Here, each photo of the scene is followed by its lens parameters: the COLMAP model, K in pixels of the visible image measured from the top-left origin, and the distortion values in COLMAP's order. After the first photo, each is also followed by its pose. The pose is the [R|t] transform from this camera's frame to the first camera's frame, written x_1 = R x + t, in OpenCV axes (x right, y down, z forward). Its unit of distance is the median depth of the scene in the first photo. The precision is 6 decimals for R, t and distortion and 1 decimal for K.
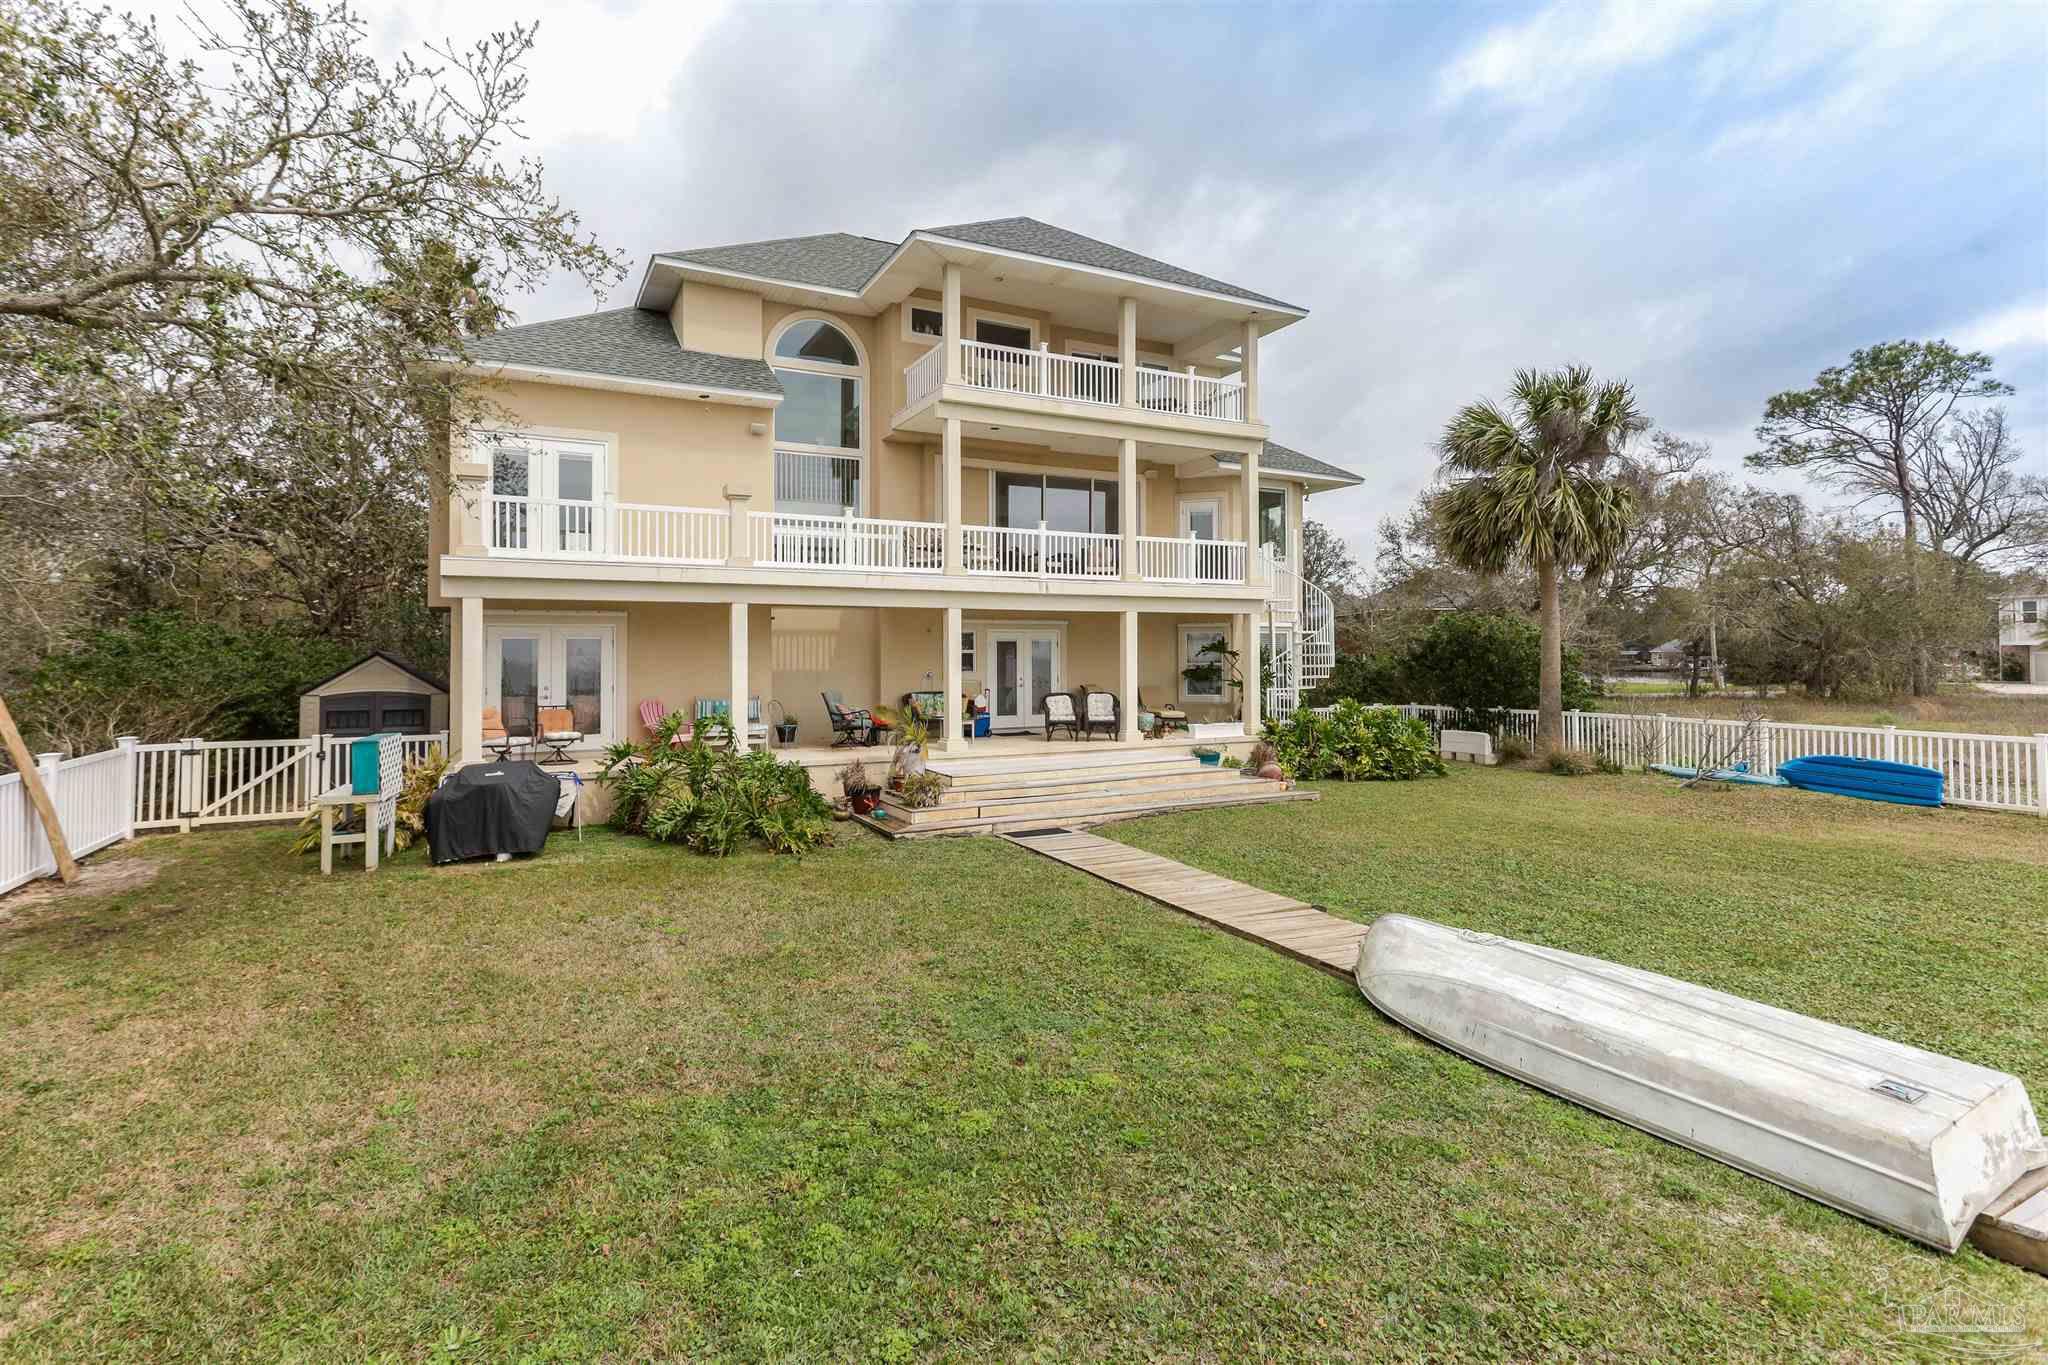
lens RADIAL K [[963.1, 0, 1020.5], [0, 963.1, 666.1], [0, 0, 1]] dist [-0.001988, 0.003351]
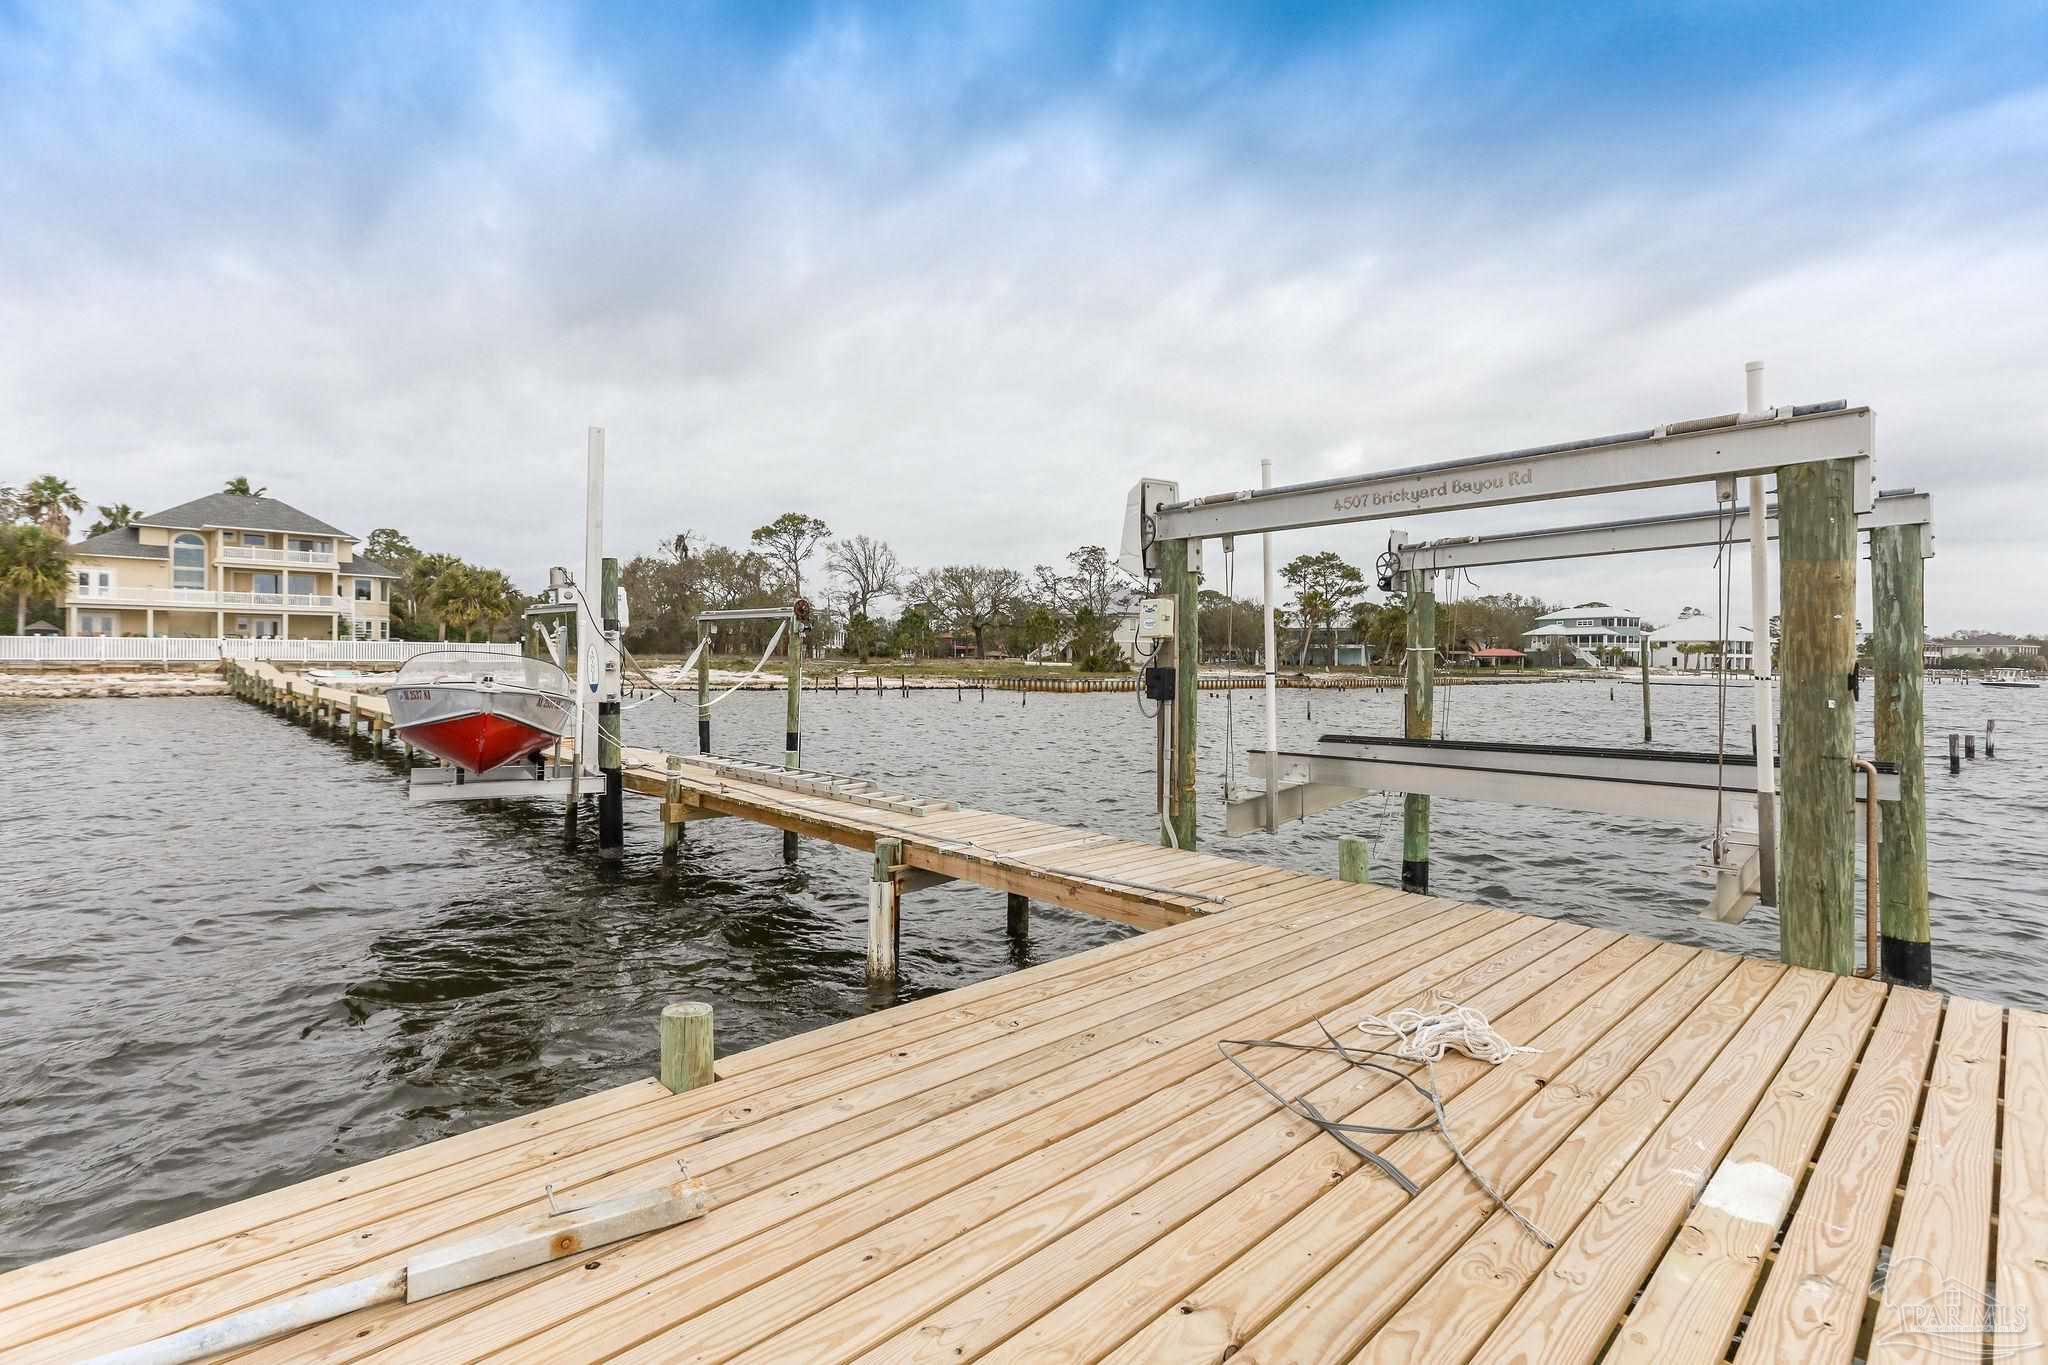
lens RADIAL K [[963.1, 0, 1034.8], [0, 963.1, 662.5], [0, 0, 1]] dist [-0.001988, 0.003351]
pose [[0.953938, 0.001094, 0.300003, 2.211201], [0.001667, 0.999959, -0.008947, 0.218503], [-0.300000, 0.009034, 0.953896, -4.343625]]
